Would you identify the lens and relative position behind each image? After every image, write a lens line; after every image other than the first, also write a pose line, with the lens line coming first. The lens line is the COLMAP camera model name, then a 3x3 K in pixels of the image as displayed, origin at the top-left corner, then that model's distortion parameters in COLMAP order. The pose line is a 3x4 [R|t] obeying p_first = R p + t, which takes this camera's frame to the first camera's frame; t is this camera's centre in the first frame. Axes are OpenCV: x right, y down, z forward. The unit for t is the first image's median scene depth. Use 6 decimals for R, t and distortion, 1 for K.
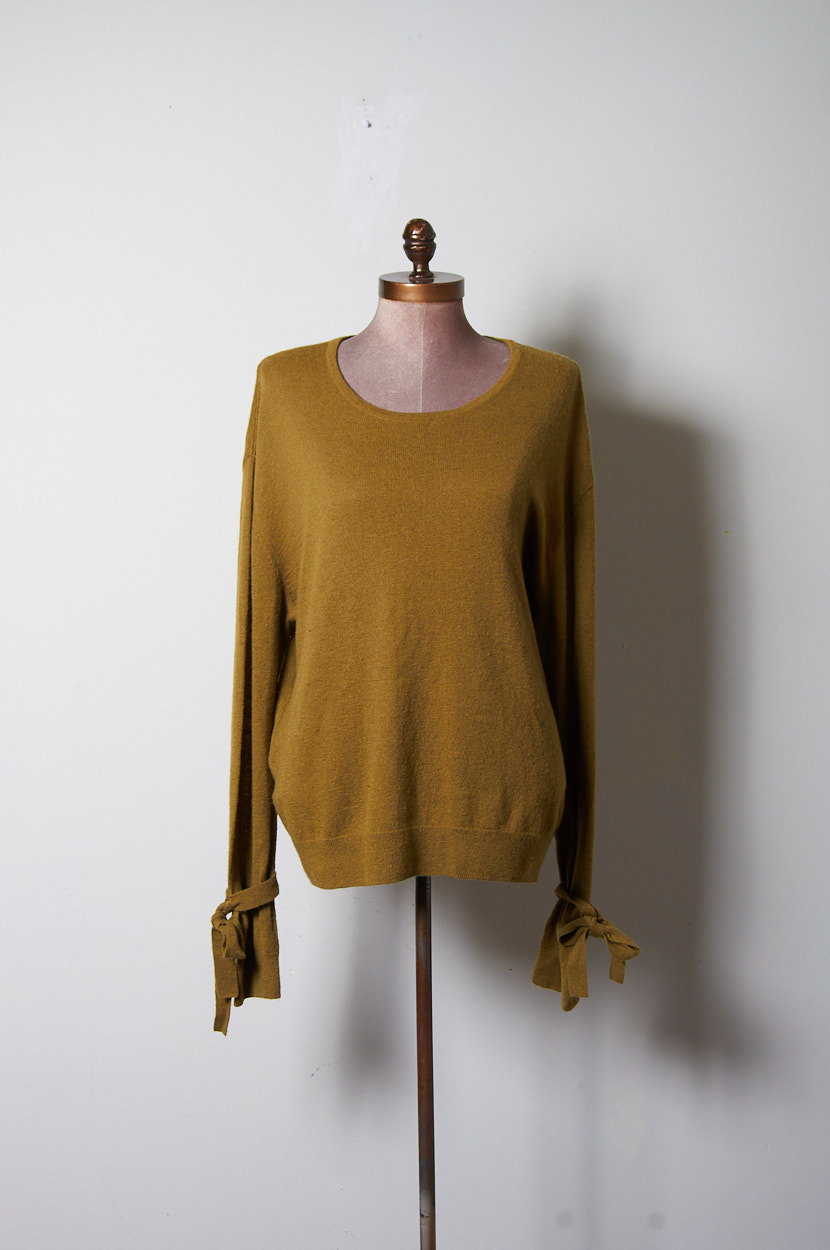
lens RADIAL K [[1848.8, 0, 414.8], [0, 1848.8, 622.7], [0, 0, 1]] dist [-0.039750, 0.000000]
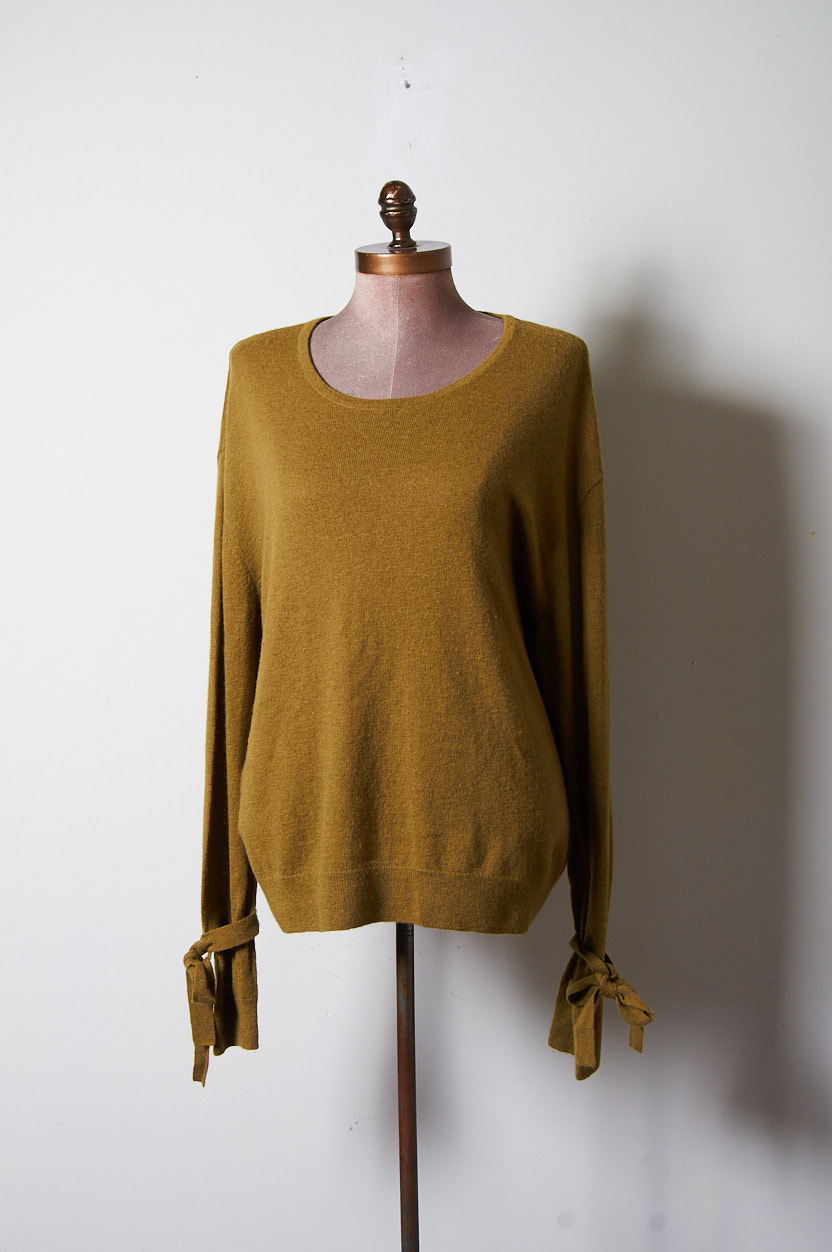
lens RADIAL K [[1851.8, 0, 416.3], [0, 1851.8, 628.2], [0, 0, 1]] dist [-0.039750, 0.000000]
pose [[0.979470, 0.006162, -0.201495, 0.191515], [-0.006188, 0.999981, 0.000502, -0.004358], [0.201494, 0.000755, 0.979489, 0.131750]]
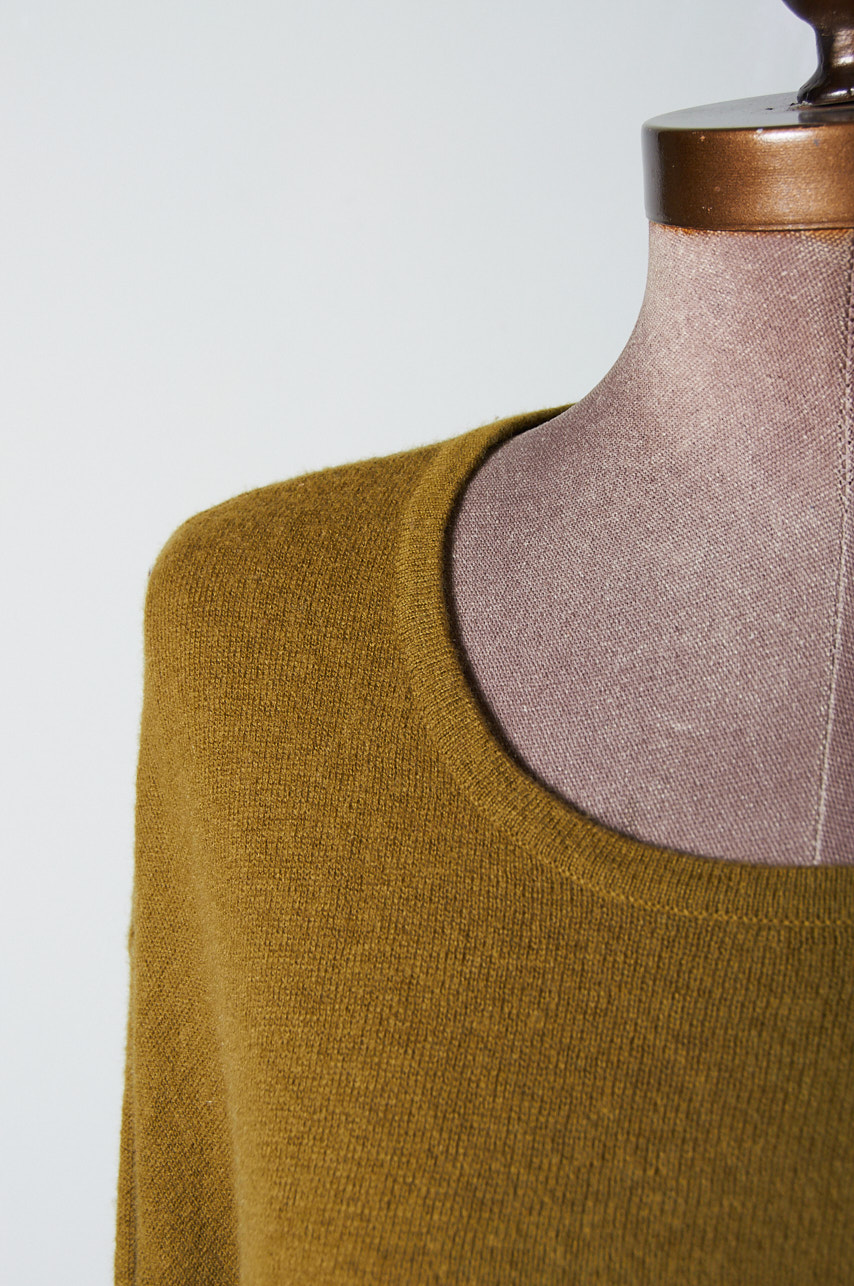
lens RADIAL K [[1906.5, 0, 425.0], [0, 1906.5, 641.9], [0, 0, 1]] dist [-0.017108, 0.000000]
pose [[0.931045, 0.010011, -0.364767, 0.033745], [-0.002479, 0.999774, 0.021112, -0.135732], [0.364896, -0.018752, 0.930860, 0.803726]]
